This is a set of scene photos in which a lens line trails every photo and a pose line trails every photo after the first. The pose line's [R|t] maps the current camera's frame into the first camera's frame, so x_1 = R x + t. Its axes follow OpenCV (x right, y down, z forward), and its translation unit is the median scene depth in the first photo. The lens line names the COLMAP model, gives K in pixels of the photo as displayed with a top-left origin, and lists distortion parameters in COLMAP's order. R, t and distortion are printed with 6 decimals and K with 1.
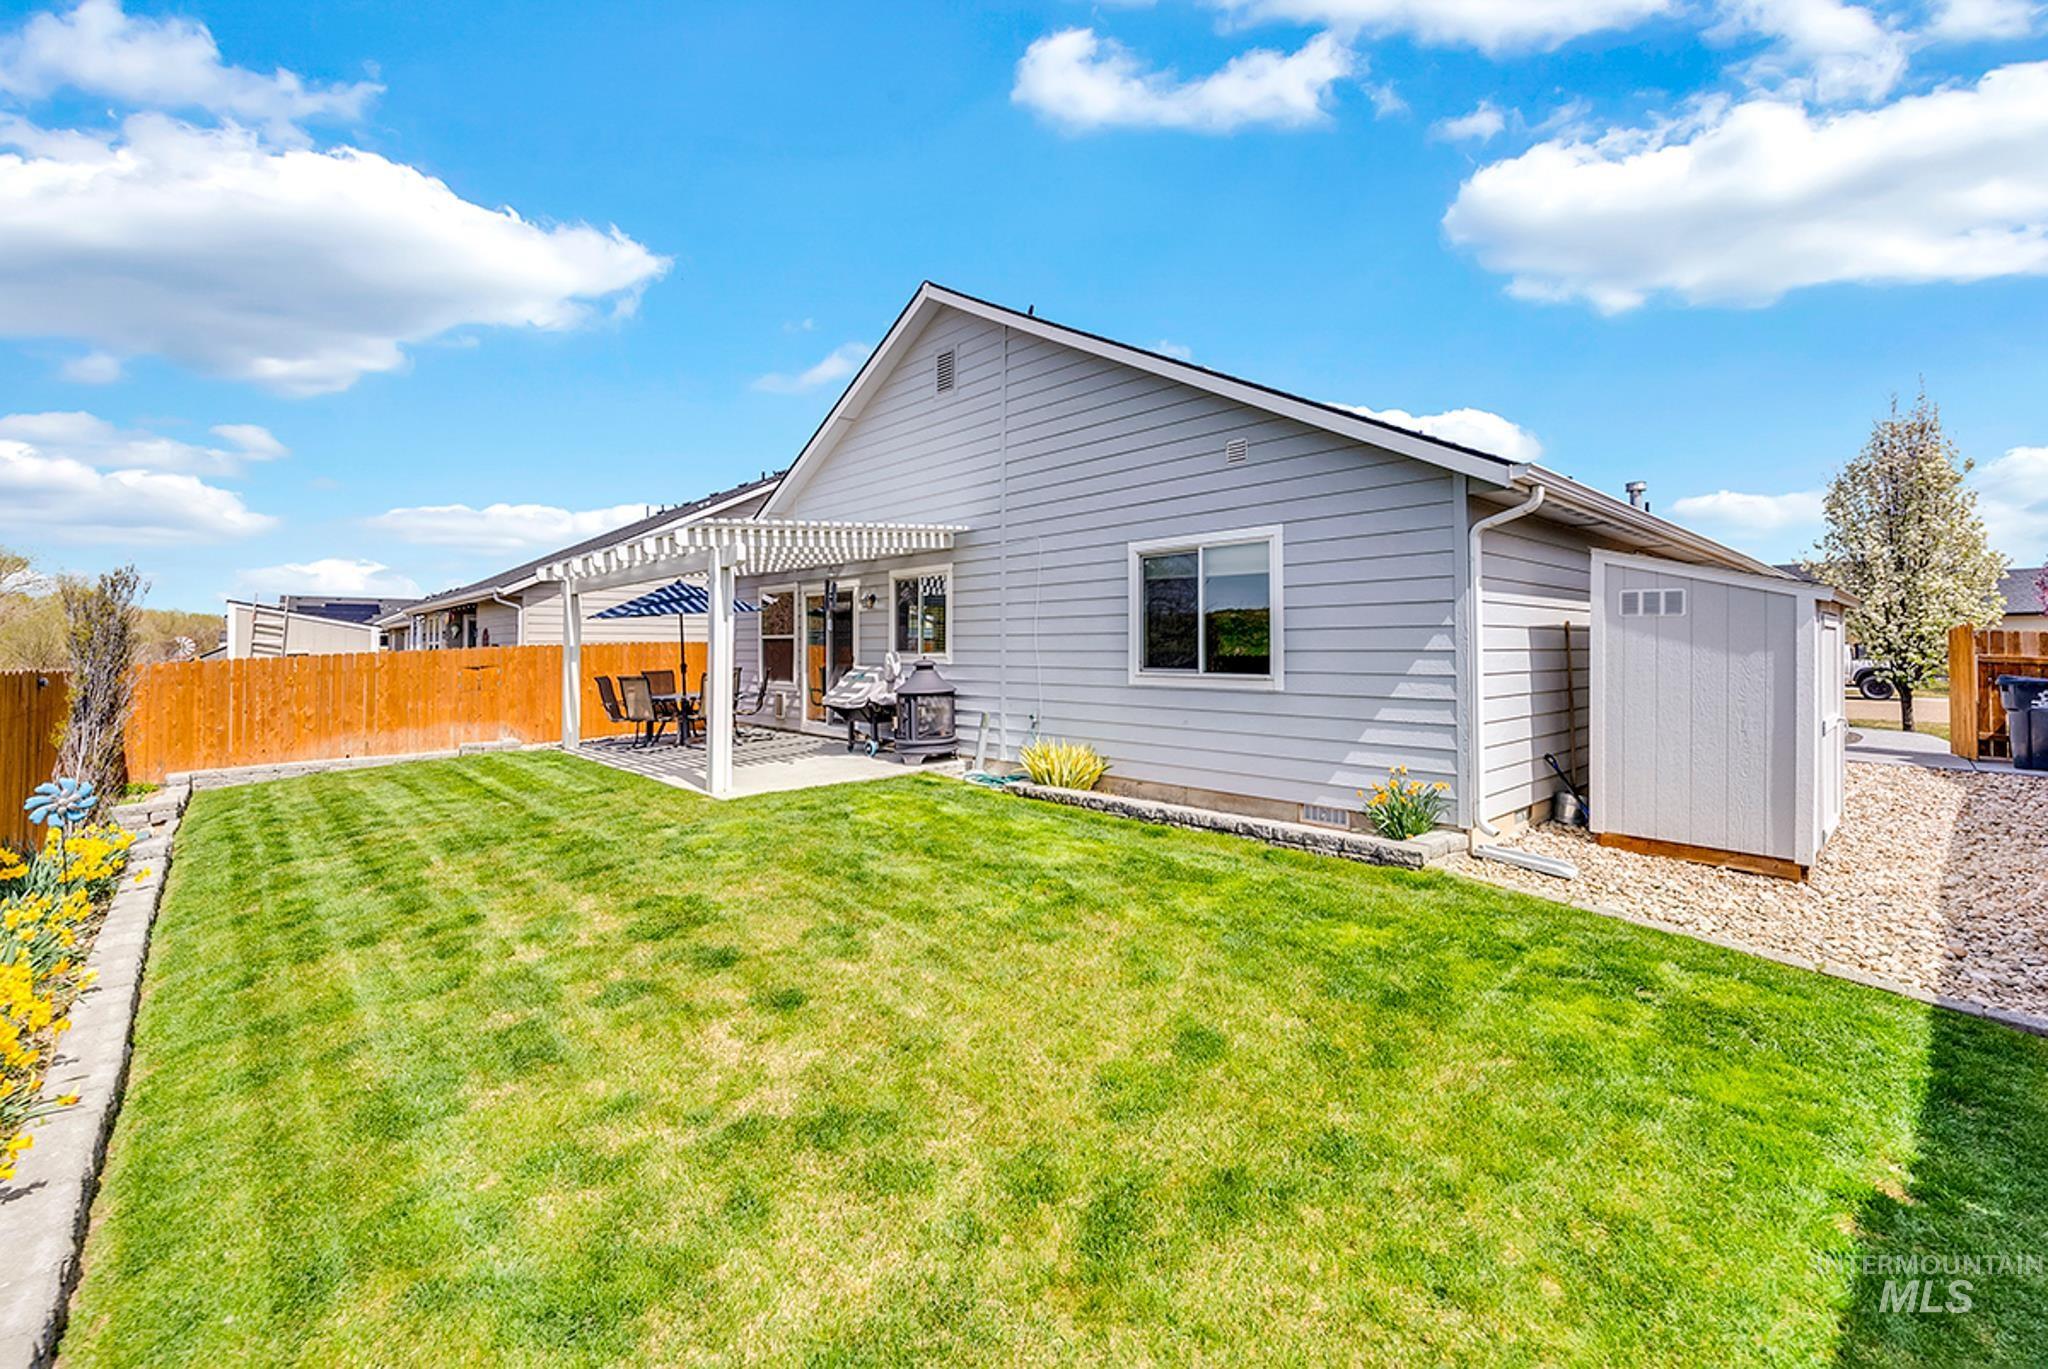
lens RADIAL K [[850.3, 0, 1034.0], [0, 850.3, 620.1], [0, 0, 1]] dist [0.000838, 0.000080]
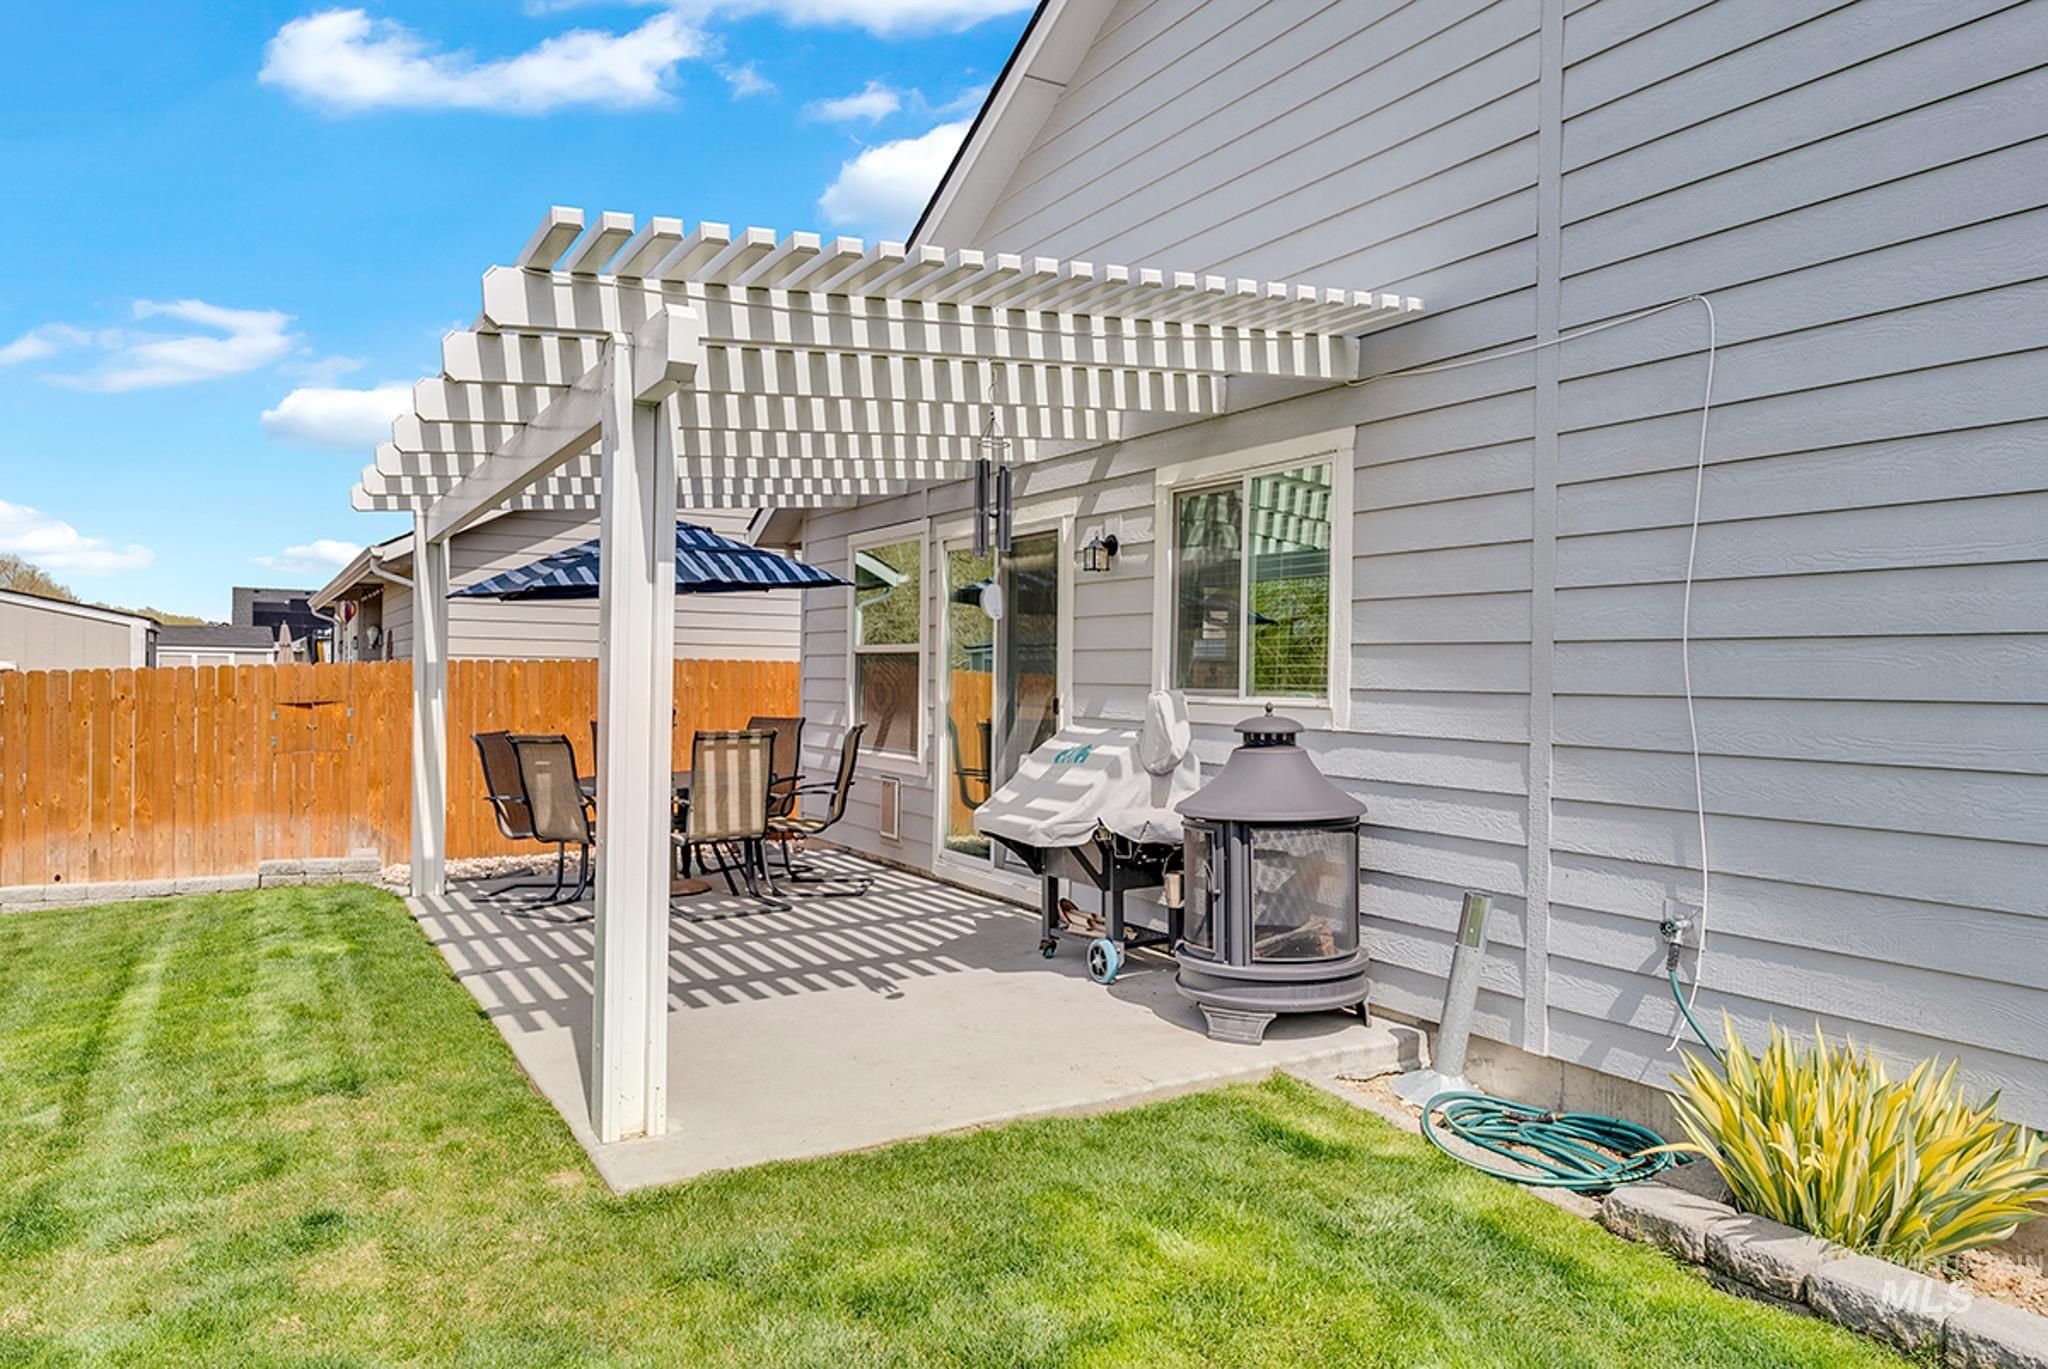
lens RADIAL K [[1375.1, 0, 1028.3], [0, 1375.1, 677.2], [0, 0, 1]] dist [0.001659, 0.000722]
pose [[0.973111, 0.017896, -0.229639, -0.094520], [-0.011256, 0.999481, 0.030195, 0.016323], [0.230060, -0.026799, 0.972807, 0.445006]]
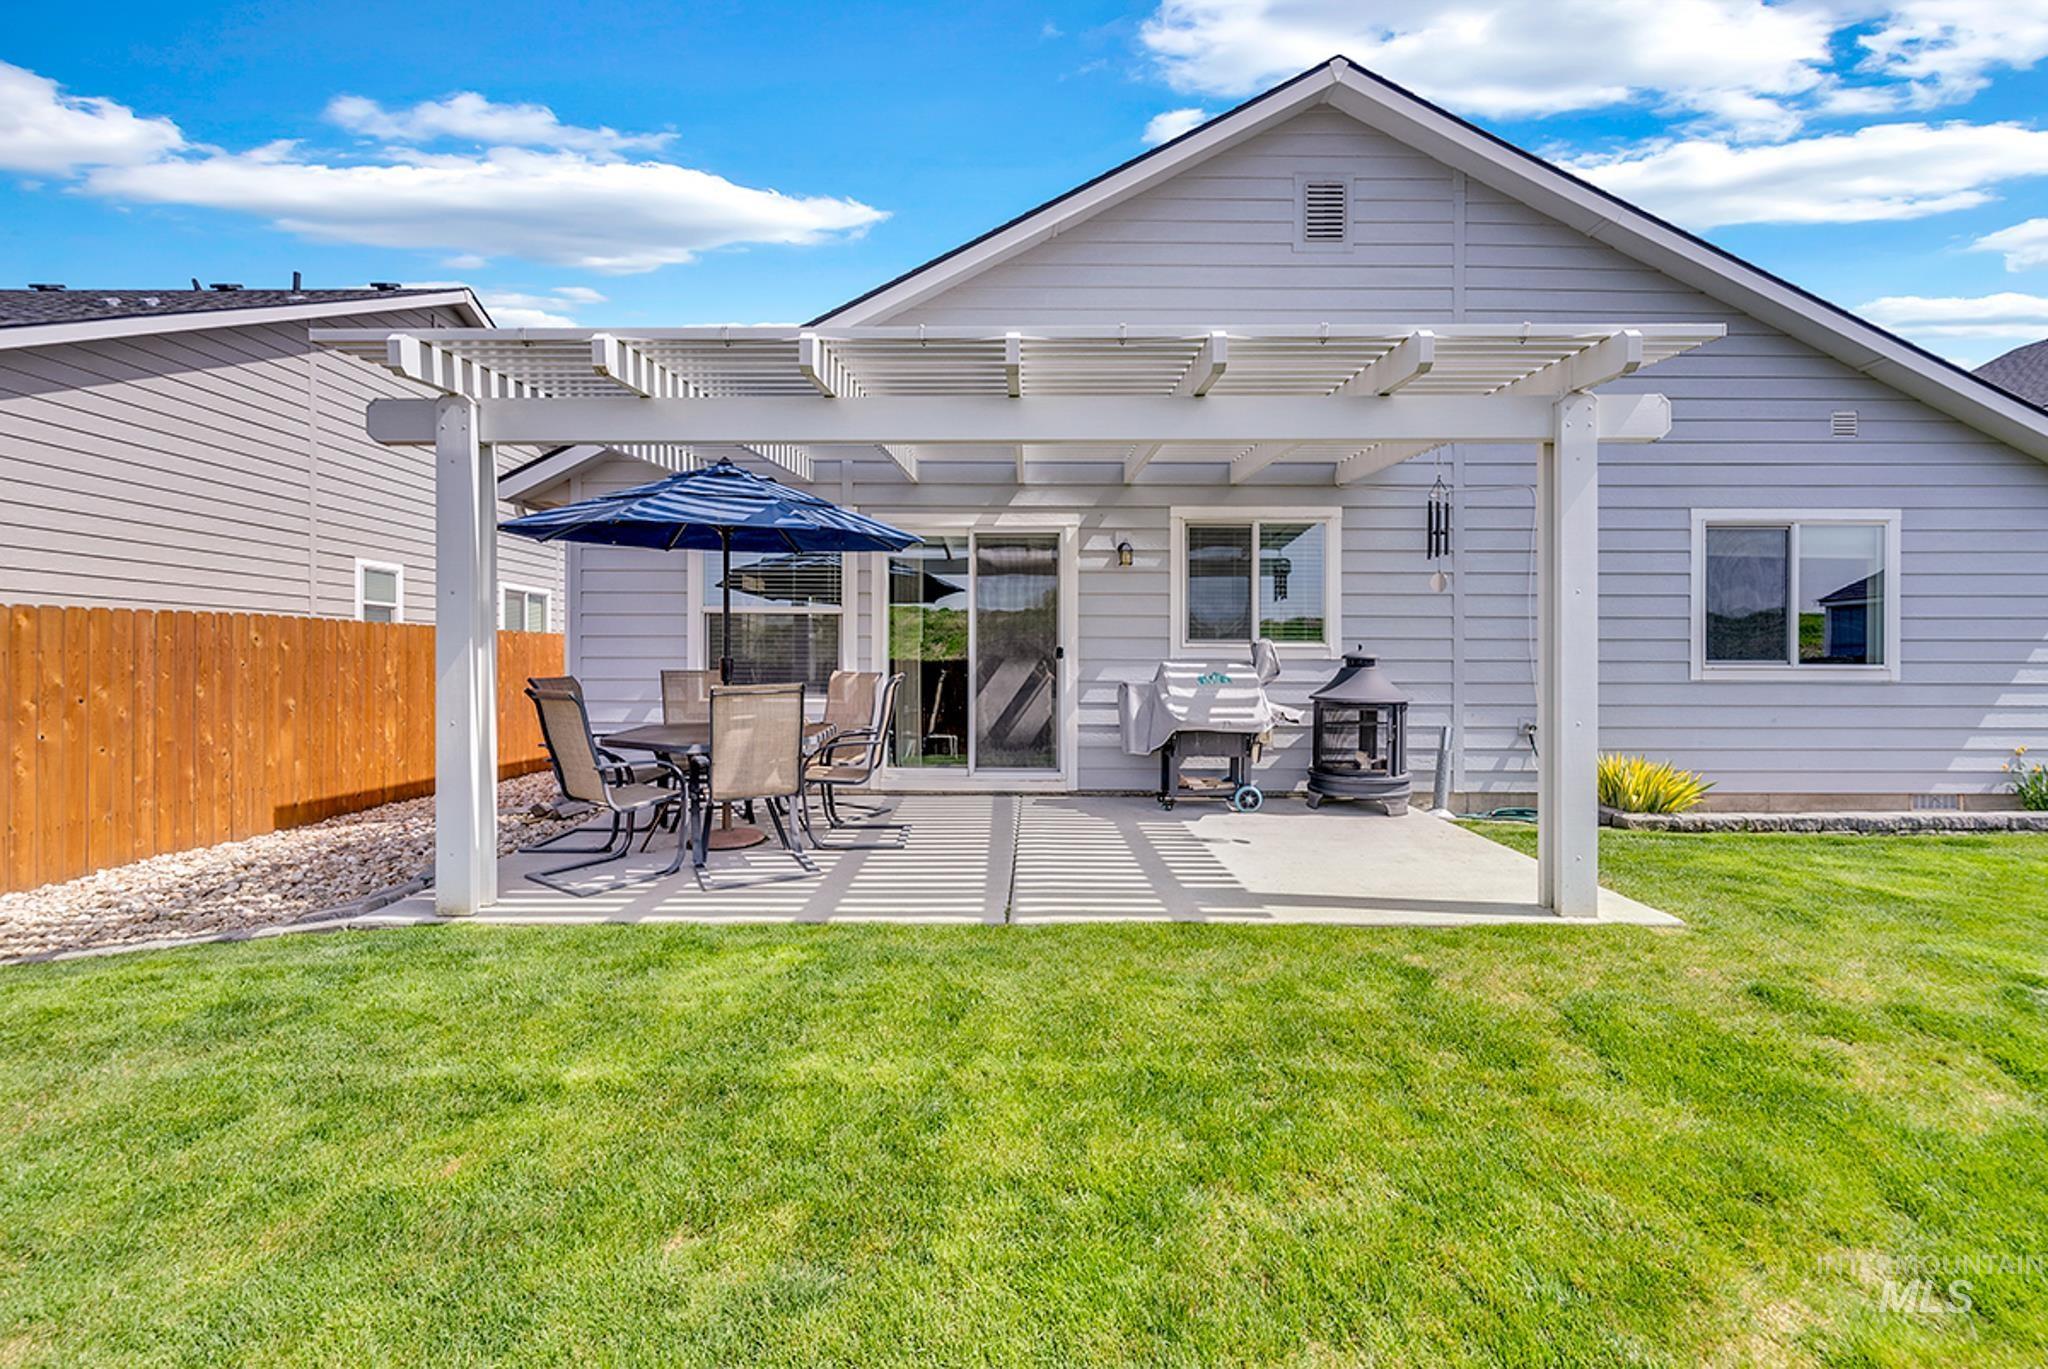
lens RADIAL K [[839.4, 0, 1014.0], [0, 839.4, 670.3], [0, 0, 1]] dist [-0.000421, 0.000003]
pose [[0.687084, 0.003882, 0.726568, -0.745695], [-0.028152, 0.999377, 0.021282, 0.053343], [-0.726033, -0.035077, 0.686765, 0.728523]]
